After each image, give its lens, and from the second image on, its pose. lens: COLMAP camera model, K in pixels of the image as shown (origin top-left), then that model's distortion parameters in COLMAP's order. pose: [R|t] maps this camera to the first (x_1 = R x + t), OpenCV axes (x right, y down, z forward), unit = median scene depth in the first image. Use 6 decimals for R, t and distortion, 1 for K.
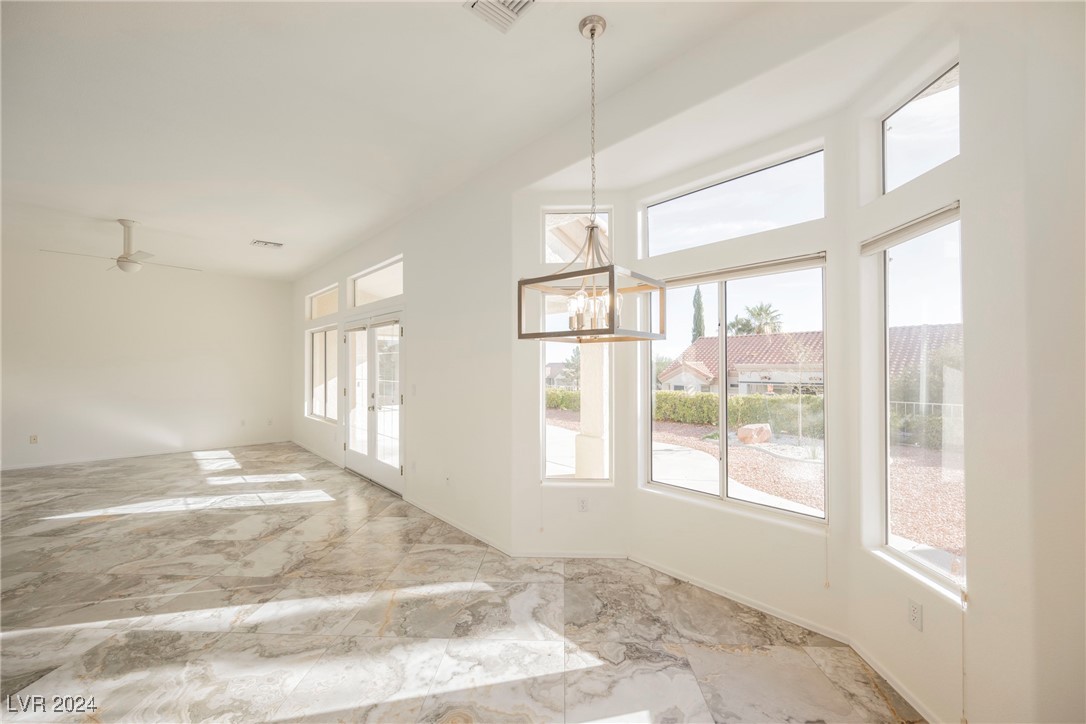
lens RADIAL K [[431.5, 0, 544.7], [0, 431.5, 360.5], [0, 0, 1]] dist [-0.002024, -0.000378]
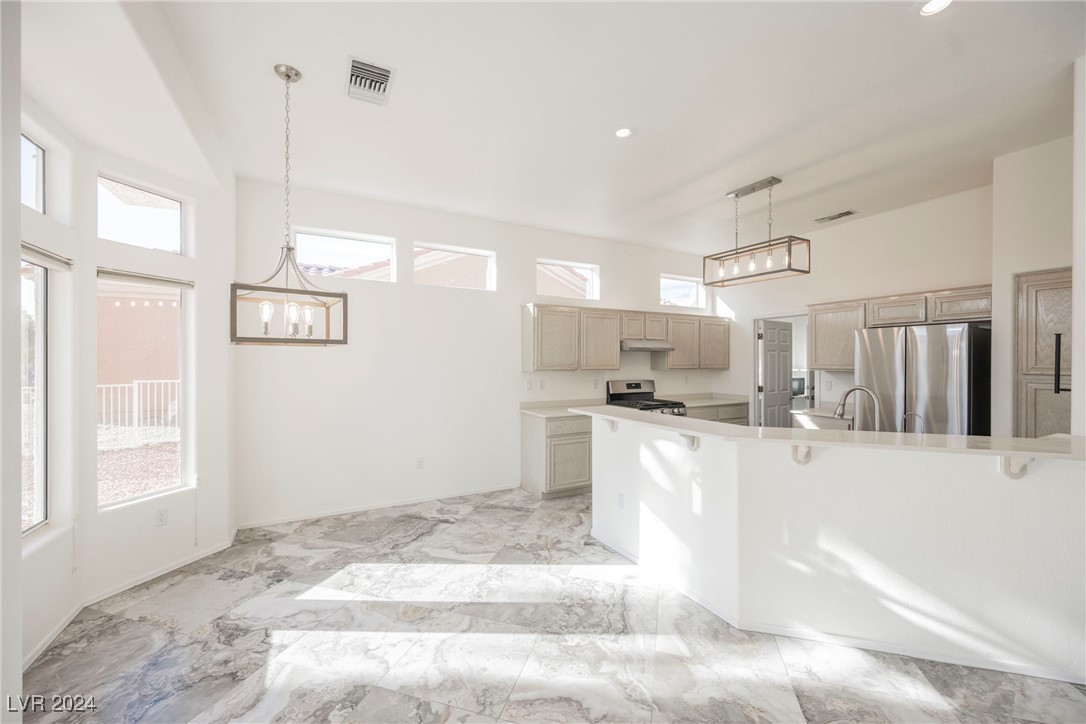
lens RADIAL K [[422.8, 0, 544.1], [0, 422.8, 362.1], [0, 0, 1]] dist [-0.000785, -0.000567]
pose [[-0.968300, 0.001699, 0.249785, -0.680729], [-0.000875, 0.999948, -0.010193, 0.007256], [-0.249789, -0.010088, -0.968248, 1.564238]]
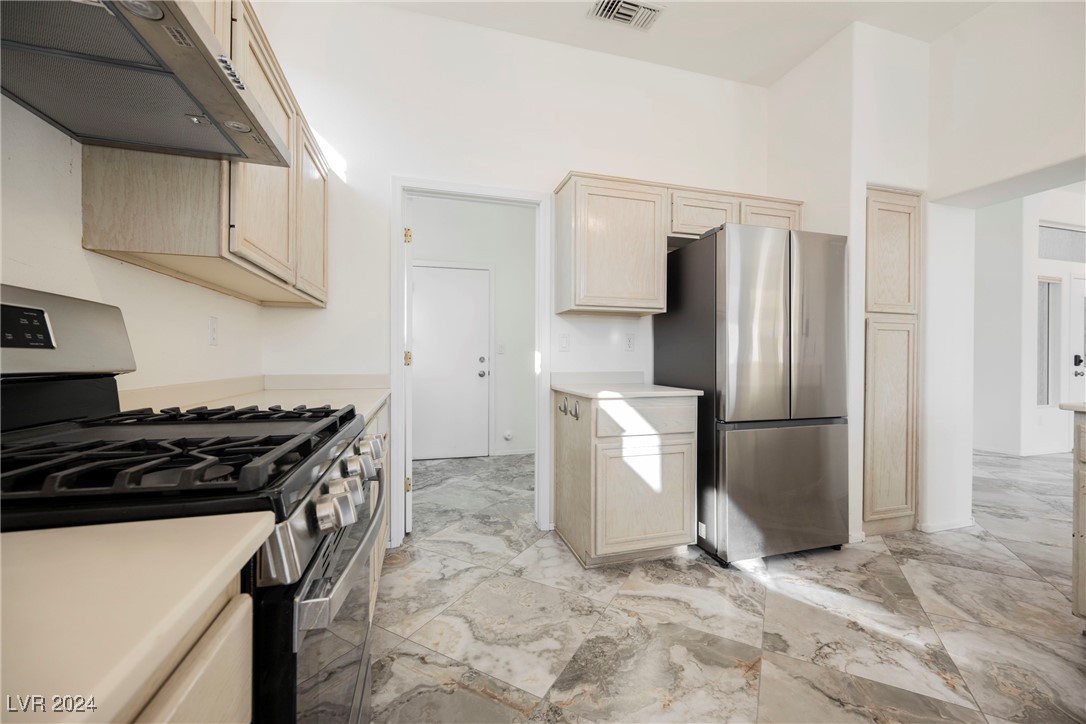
lens RADIAL K [[431.5, 0, 544.7], [0, 431.5, 360.5], [0, 0, 1]] dist [-0.002024, -0.000378]
pose [[-0.445945, 0.005451, -0.895044, -0.491000], [0.008089, 0.999965, 0.002060, 0.137303], [0.895024, -0.006321, -0.445974, -0.248663]]
